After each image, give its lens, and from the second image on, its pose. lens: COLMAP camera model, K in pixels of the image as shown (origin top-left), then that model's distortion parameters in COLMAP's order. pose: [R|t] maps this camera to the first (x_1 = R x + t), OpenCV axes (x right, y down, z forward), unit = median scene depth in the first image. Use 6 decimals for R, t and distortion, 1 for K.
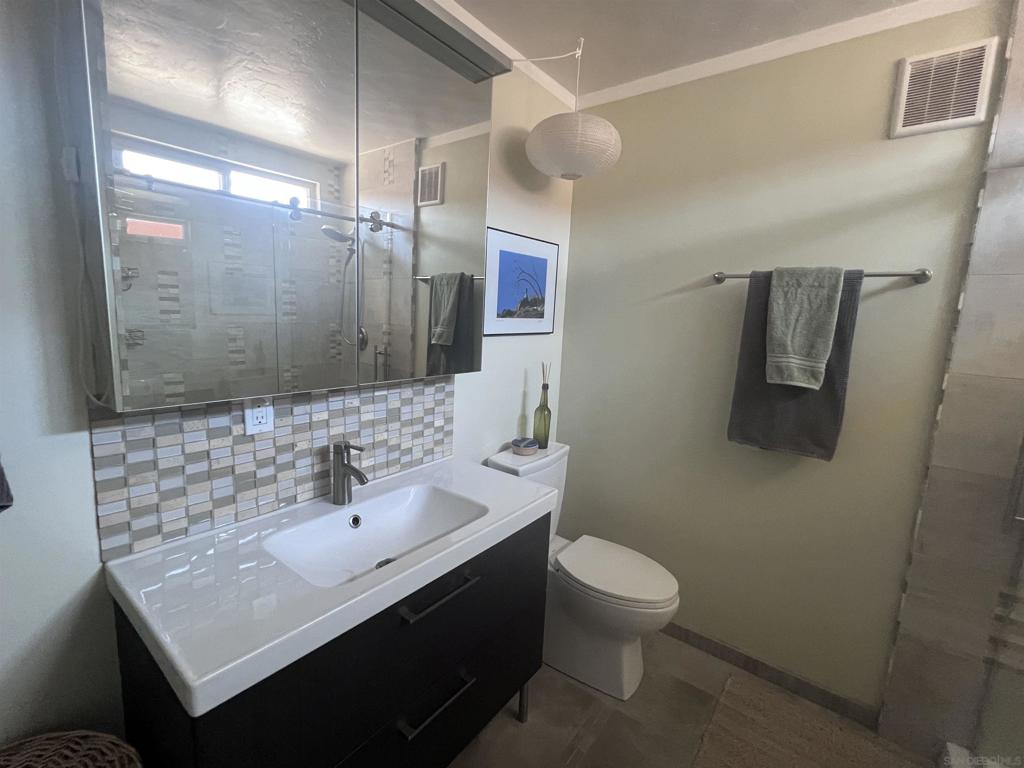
lens RADIAL K [[457.7, 0, 509.7], [0, 457.7, 379.6], [0, 0, 1]] dist [0.001194, 0.002386]
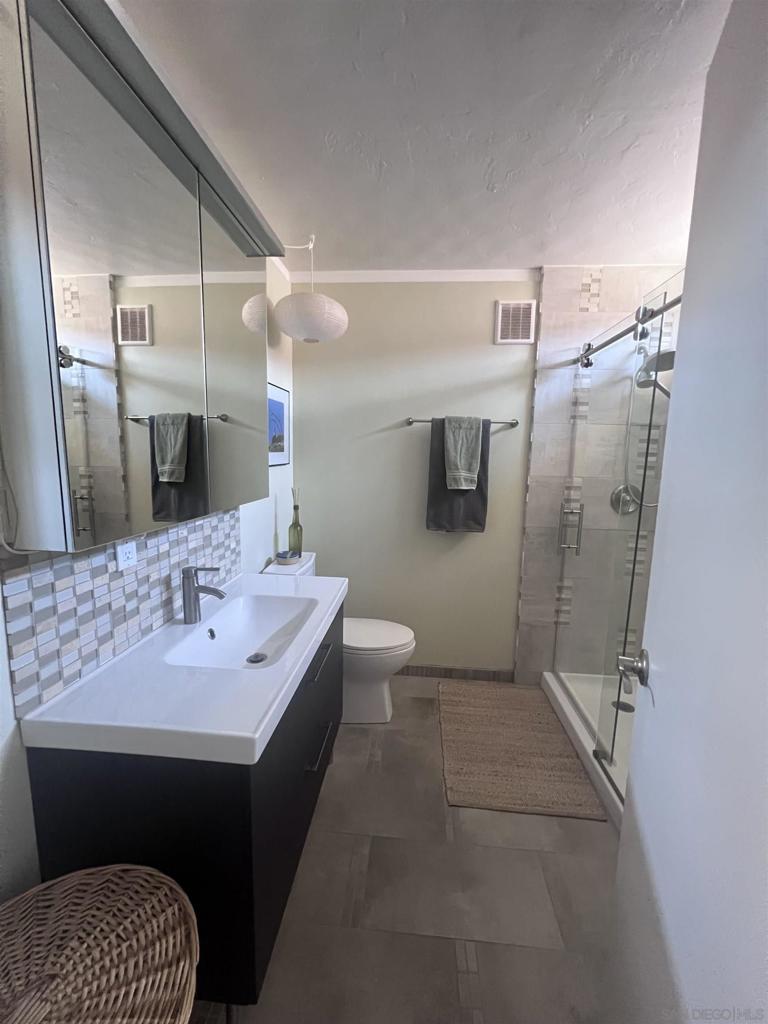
lens RADIAL K [[407.7, 0, 380.7], [0, 407.7, 509.4], [0, 0, 1]] dist [0.000340, -0.000220]
pose [[0.844573, -0.101293, 0.525772, -0.416801], [0.098740, 0.994566, 0.032997, 0.007931], [-0.526257, 0.024046, 0.849985, -0.078794]]
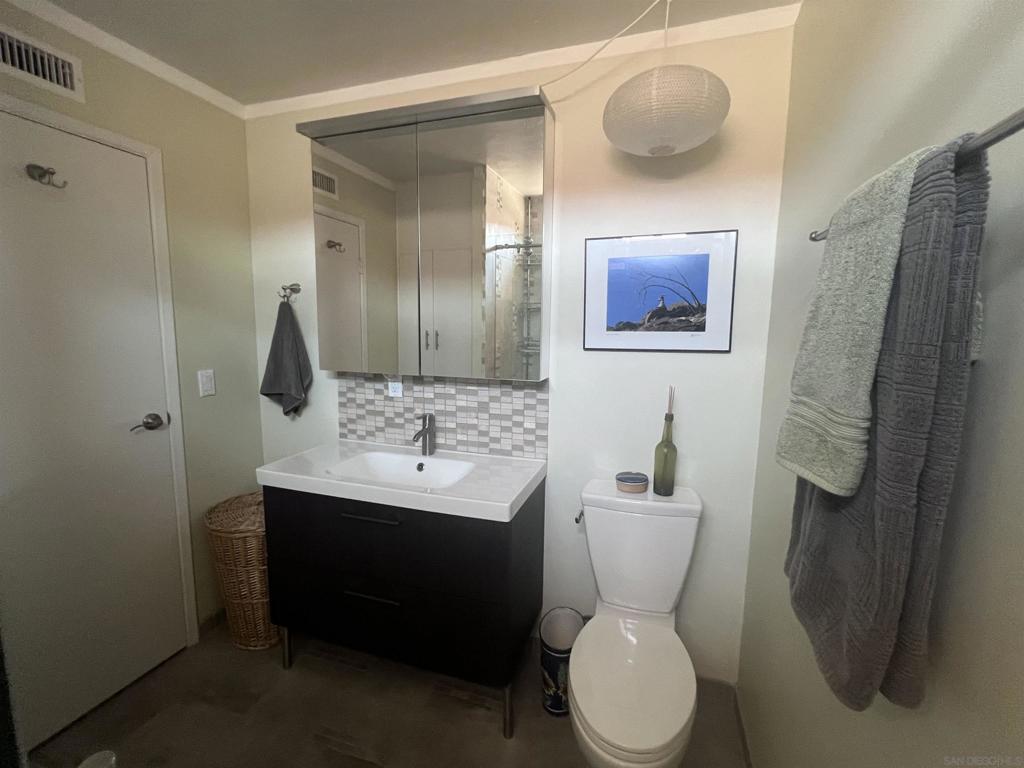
lens RADIAL K [[457.7, 0, 512.5], [0, 457.7, 378.5], [0, 0, 1]] dist [0.001194, 0.002386]
pose [[0.322814, 0.066699, -0.944109, 0.989102], [-0.134621, 0.990608, 0.023954, -0.044487], [0.936840, 0.119364, 0.328761, 0.652264]]
